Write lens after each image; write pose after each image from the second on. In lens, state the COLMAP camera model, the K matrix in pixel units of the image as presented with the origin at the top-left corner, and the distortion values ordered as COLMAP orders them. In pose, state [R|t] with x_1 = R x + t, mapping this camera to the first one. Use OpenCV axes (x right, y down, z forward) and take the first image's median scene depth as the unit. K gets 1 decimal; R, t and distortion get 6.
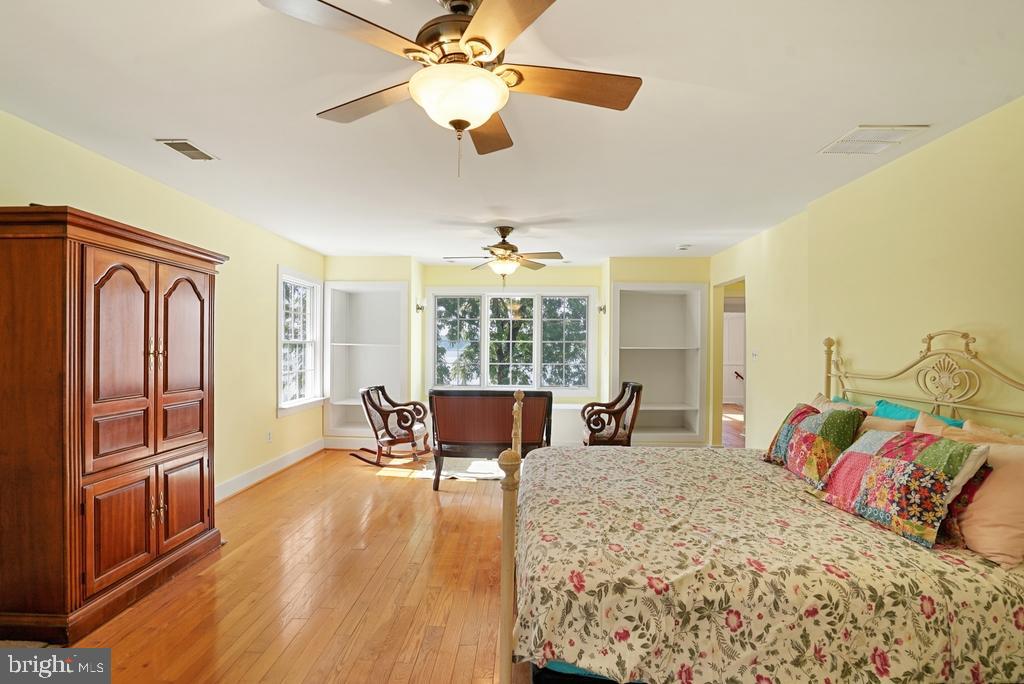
lens RADIAL K [[481.6, 0, 504.8], [0, 481.6, 342.5], [0, 0, 1]] dist [-0.043796, 0.011550]
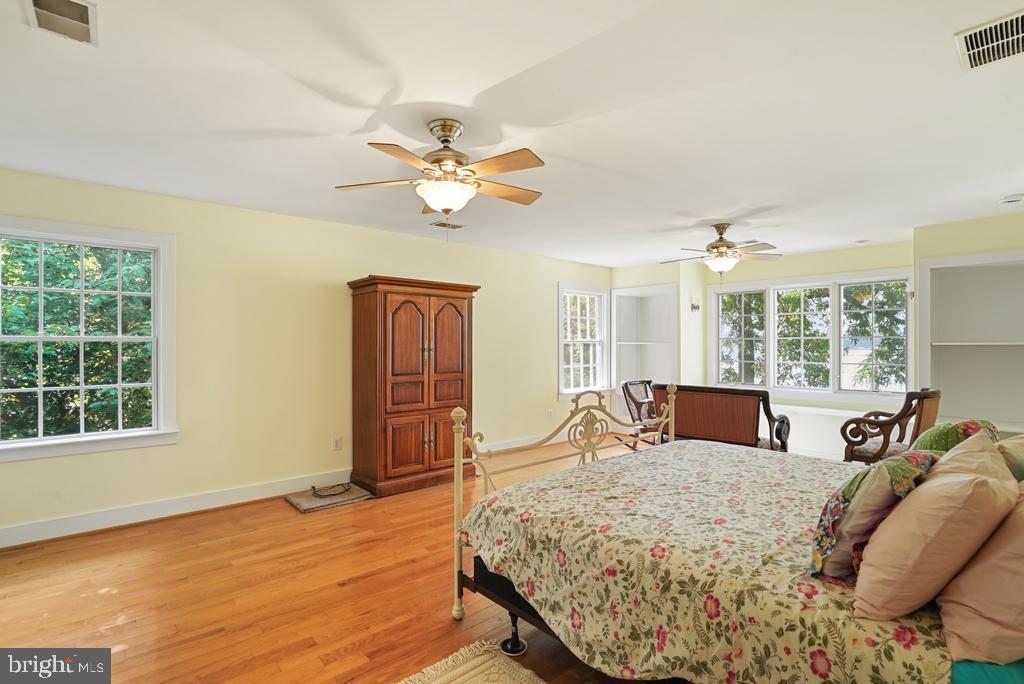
lens RADIAL K [[481.6, 0, 515.1], [0, 481.6, 339.0], [0, 0, 1]] dist [-0.043796, 0.011550]
pose [[0.696646, -0.016916, -0.717216, 1.240787], [0.012757, 0.999856, -0.011191, 0.011569], [0.717302, -0.001353, 0.696761, 0.013807]]
